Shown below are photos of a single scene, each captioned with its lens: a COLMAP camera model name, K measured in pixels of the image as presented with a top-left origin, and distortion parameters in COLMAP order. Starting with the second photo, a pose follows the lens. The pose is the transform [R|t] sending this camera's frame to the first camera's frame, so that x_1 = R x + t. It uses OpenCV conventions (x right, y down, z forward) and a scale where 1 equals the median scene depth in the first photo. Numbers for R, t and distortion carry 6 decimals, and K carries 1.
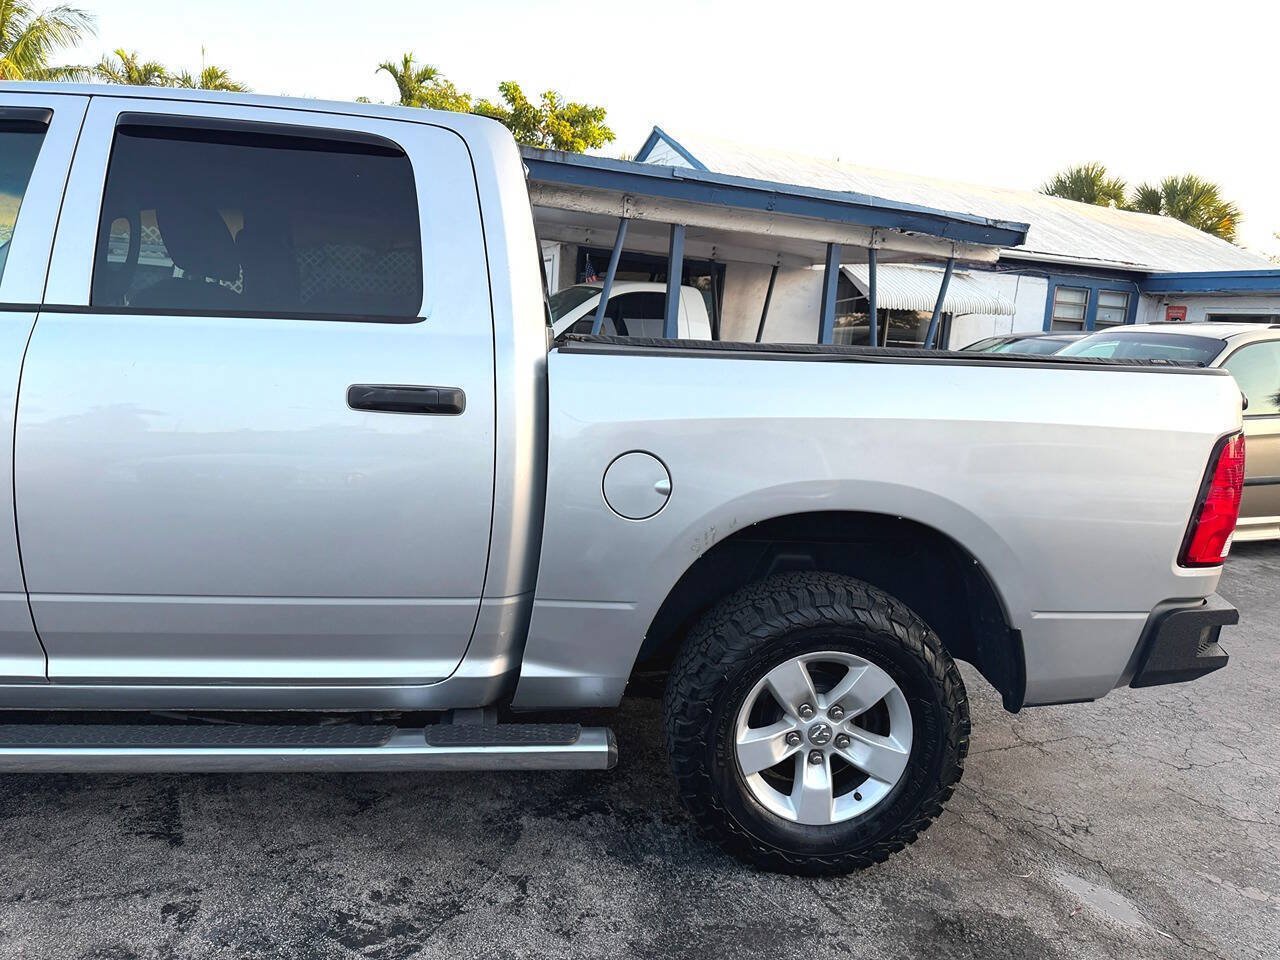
lens RADIAL K [[909.4, 0, 626.5], [0, 909.4, 475.7], [0, 0, 1]] dist [0.044222, -0.057348]
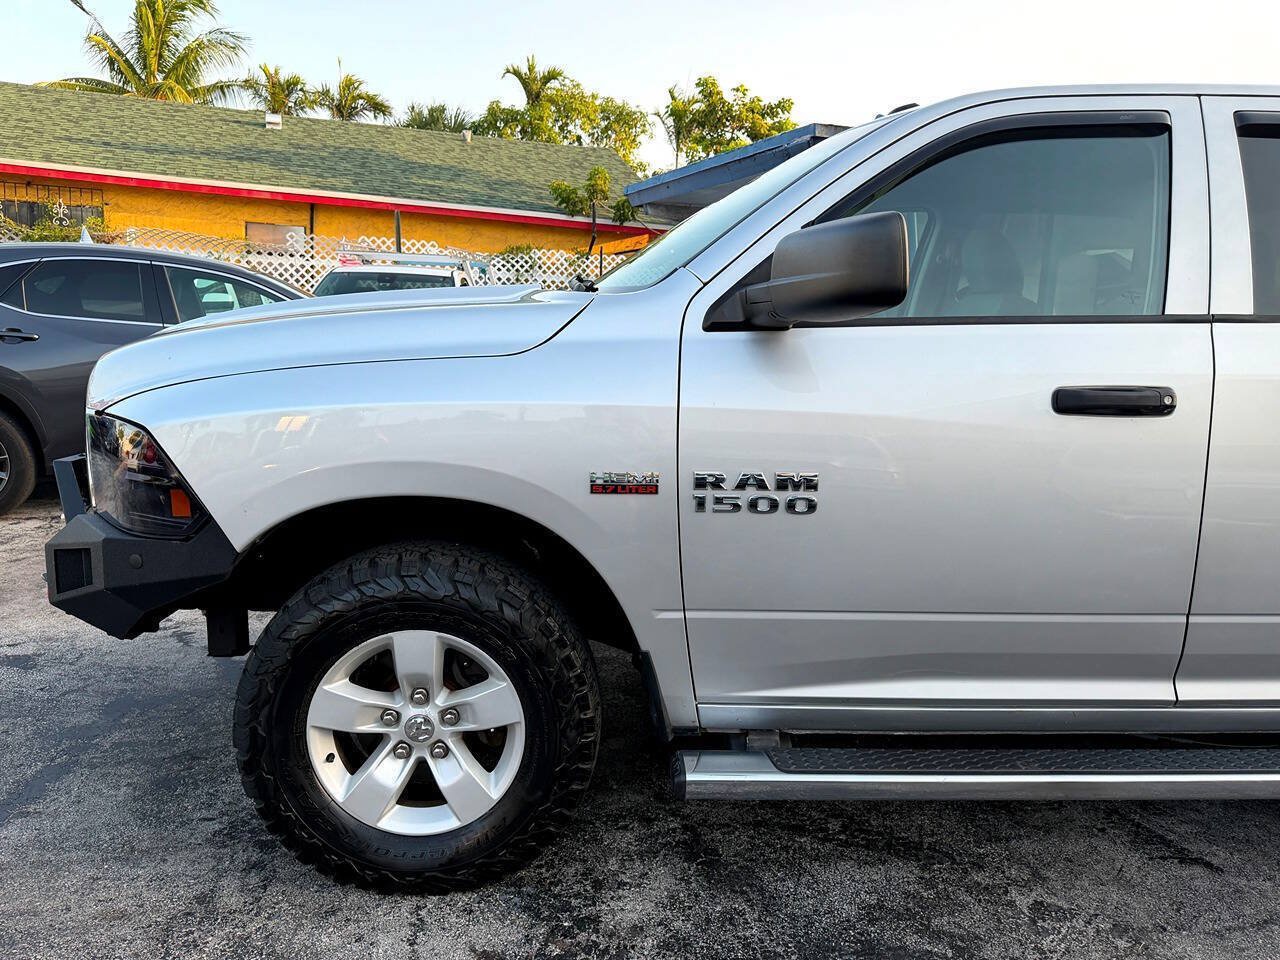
lens RADIAL K [[909.6, 0, 640.0], [0, 909.6, 480.0], [0, 0, 1]] dist [0.057381, -0.069371]
pose [[0.997681, -0.021379, -0.064626, -1.011124], [0.021961, 0.999724, 0.008306, -0.029924], [0.064431, -0.009706, 0.997875, -0.002336]]
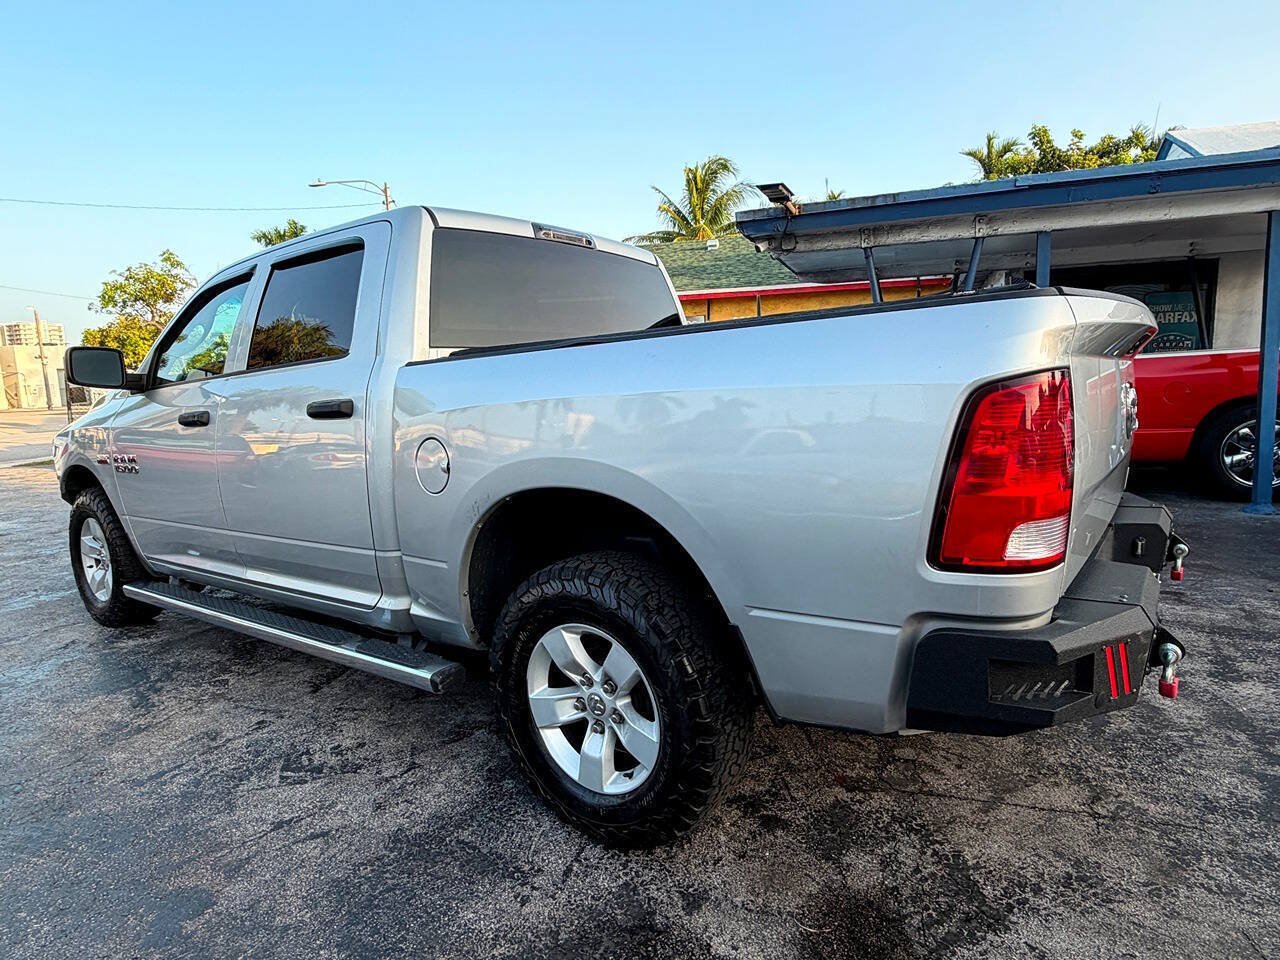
lens RADIAL K [[728.1, 0, 648.1], [0, 728.1, 481.7], [0, 0, 1]] dist [0.004104, 0.000383]
pose [[0.742905, -0.004557, -0.669381, 0.817404], [-0.010817, 0.999765, -0.018811, 0.042409], [0.669309, 0.021216, 0.742681, 0.416624]]
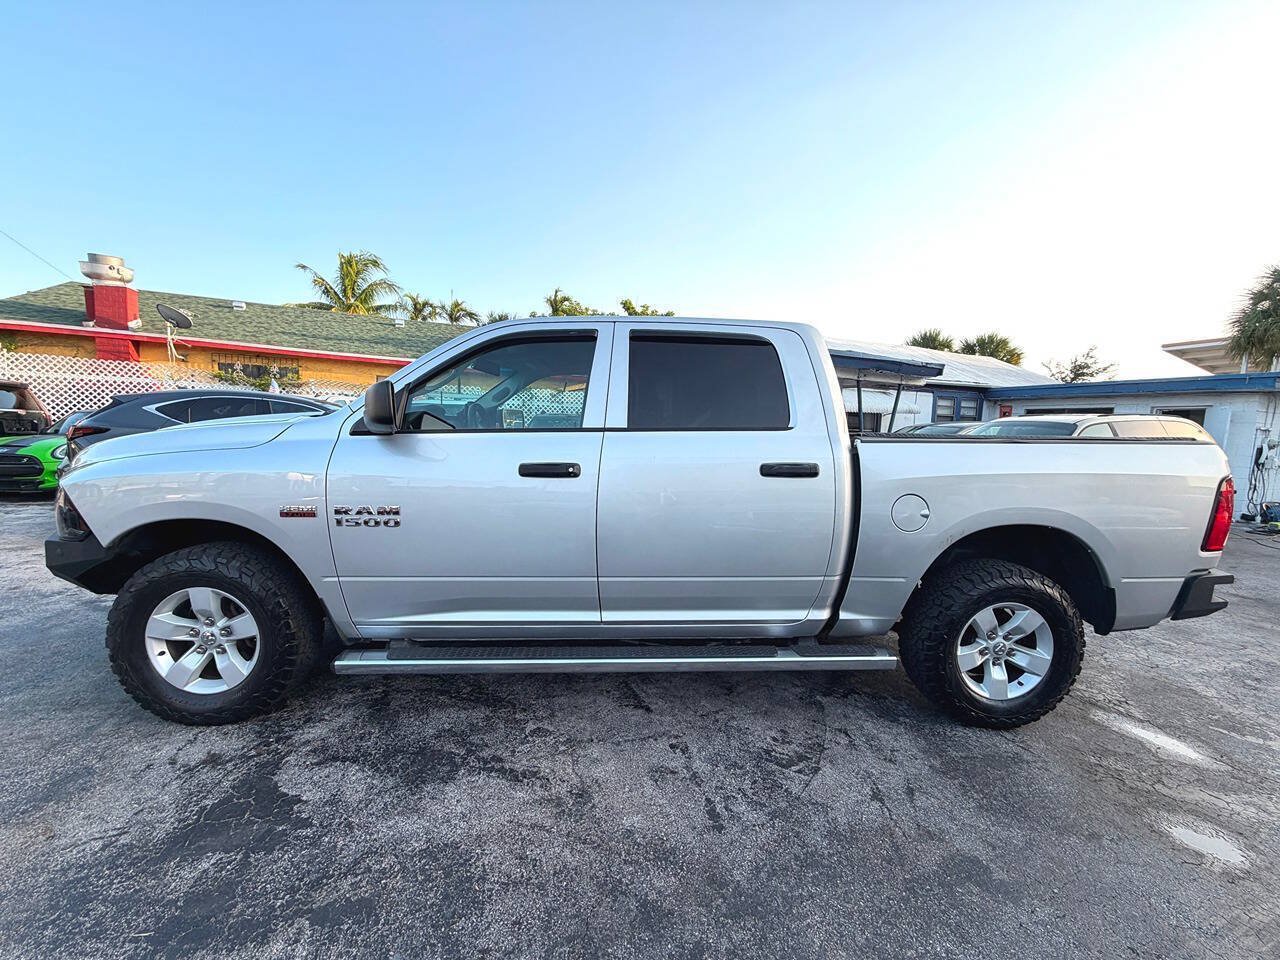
lens RADIAL K [[499.0, 0, 633.8], [0, 499.0, 480.9], [0, 0, 1]] dist [0.000386, 0.000062]
pose [[0.998120, -0.027876, -0.054584, -0.447725], [0.024869, 0.998176, -0.055009, -0.012419], [0.056017, 0.053548, 0.996993, -0.042689]]
